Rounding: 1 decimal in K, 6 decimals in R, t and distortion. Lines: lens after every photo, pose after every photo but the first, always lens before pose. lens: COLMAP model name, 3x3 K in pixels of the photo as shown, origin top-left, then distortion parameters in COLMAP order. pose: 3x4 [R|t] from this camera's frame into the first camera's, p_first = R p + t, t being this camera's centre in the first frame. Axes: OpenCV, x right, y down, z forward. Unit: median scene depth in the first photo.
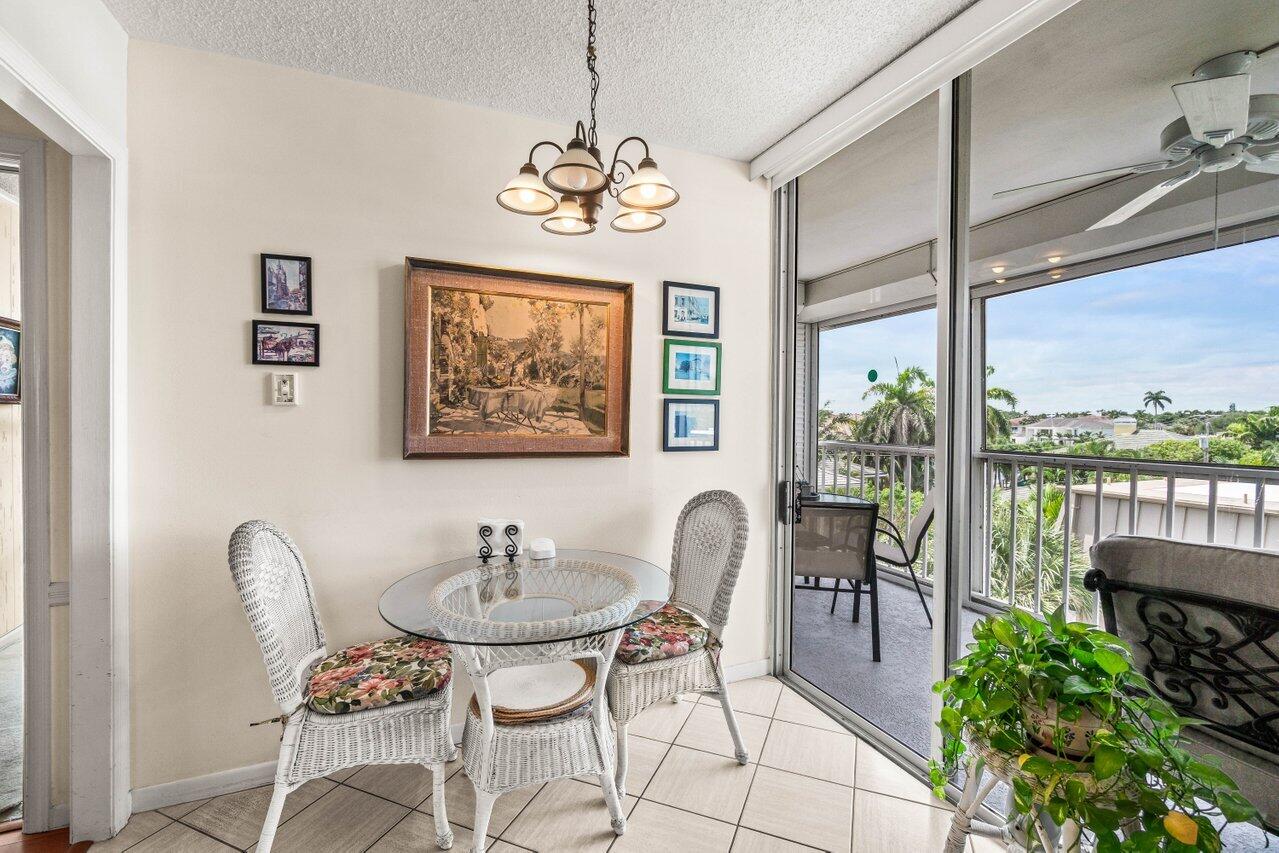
lens RADIAL K [[553.6, 0, 628.9], [0, 553.6, 413.9], [0, 0, 1]] dist [-0.002820, -0.000550]
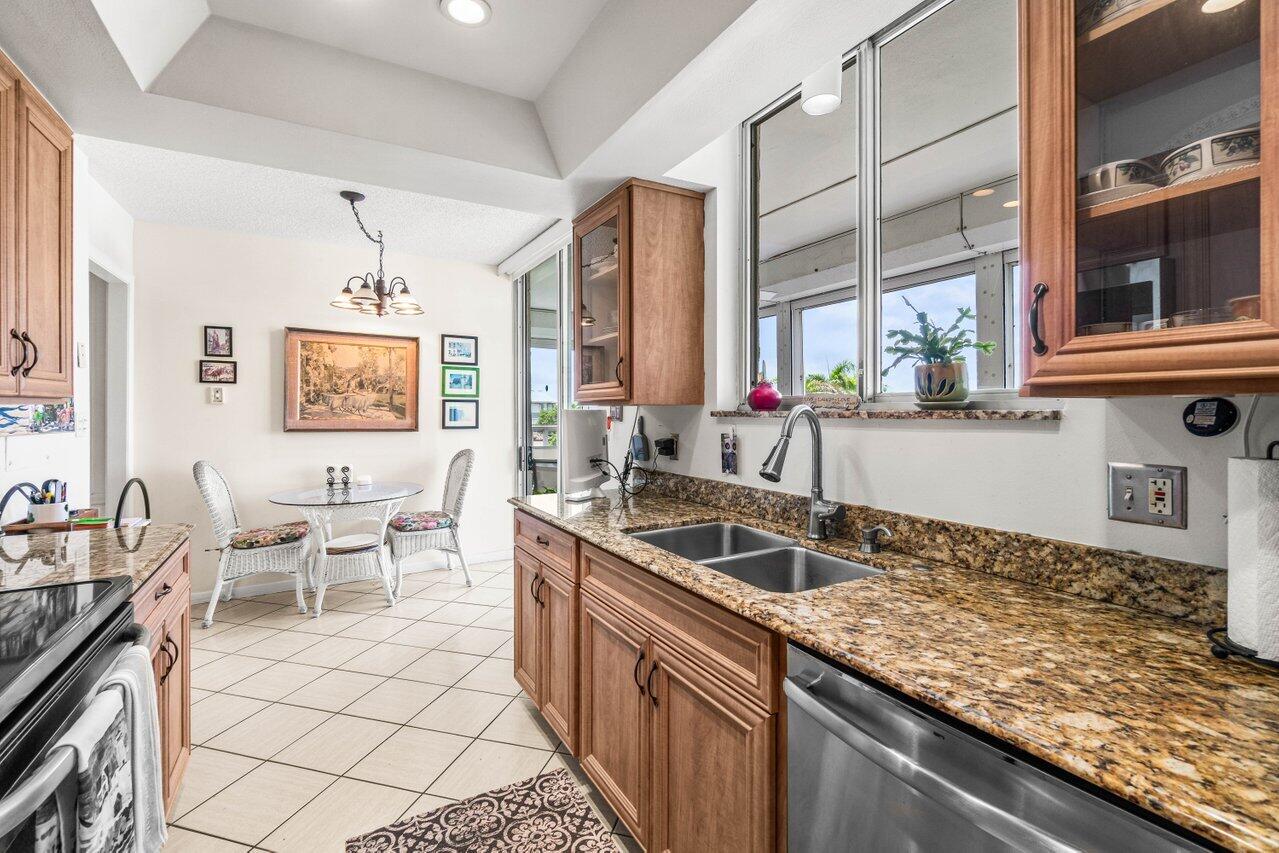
lens RADIAL K [[553.6, 0, 628.9], [0, 553.6, 413.9], [0, 0, 1]] dist [-0.002820, -0.000550]
pose [[0.992906, -0.002877, 0.118866, 0.523789], [0.001991, 0.999969, 0.007572, 0.007269], [-0.118884, -0.007282, 0.992881, -0.992209]]
